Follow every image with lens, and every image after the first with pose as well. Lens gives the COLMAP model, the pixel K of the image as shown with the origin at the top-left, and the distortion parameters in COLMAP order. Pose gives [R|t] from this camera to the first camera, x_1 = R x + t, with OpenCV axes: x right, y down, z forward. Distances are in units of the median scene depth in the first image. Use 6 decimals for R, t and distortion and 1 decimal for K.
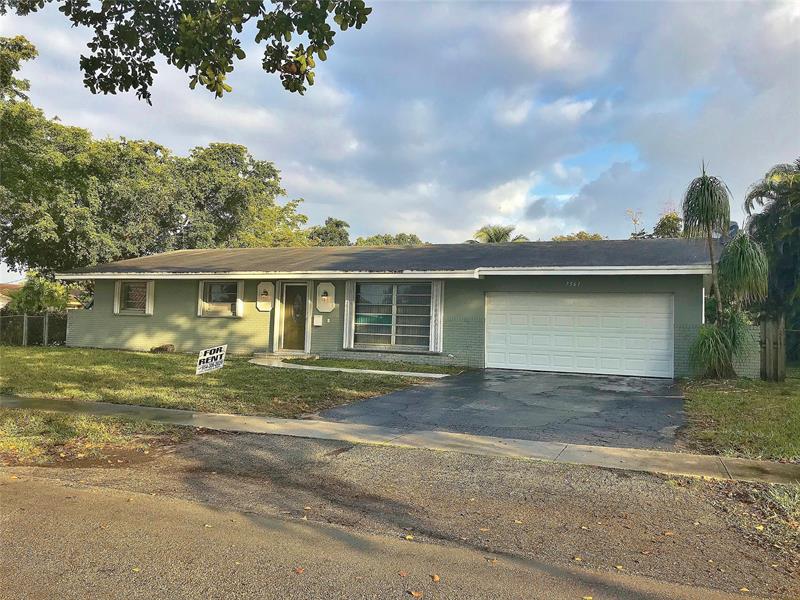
lens RADIAL K [[648.8, 0, 377.5], [0, 648.8, 283.5], [0, 0, 1]] dist [0.071067, 0.005278]
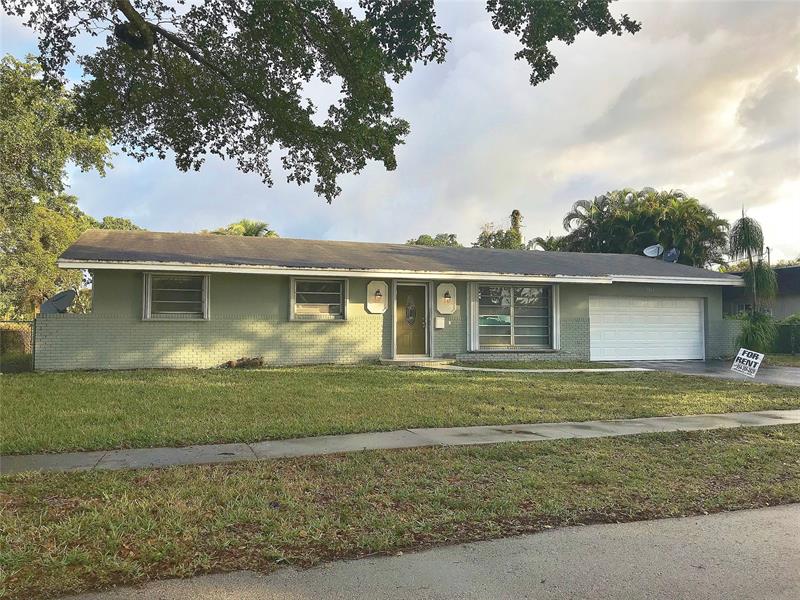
lens RADIAL K [[655.2, 0, 396.0], [0, 655.2, 295.7], [0, 0, 1]] dist [0.013601, 0.004089]
pose [[0.749900, 0.004608, 0.661535, -0.775803], [-0.025032, 0.999457, 0.021414, -0.002057], [-0.661078, -0.032618, 0.749608, 0.321226]]
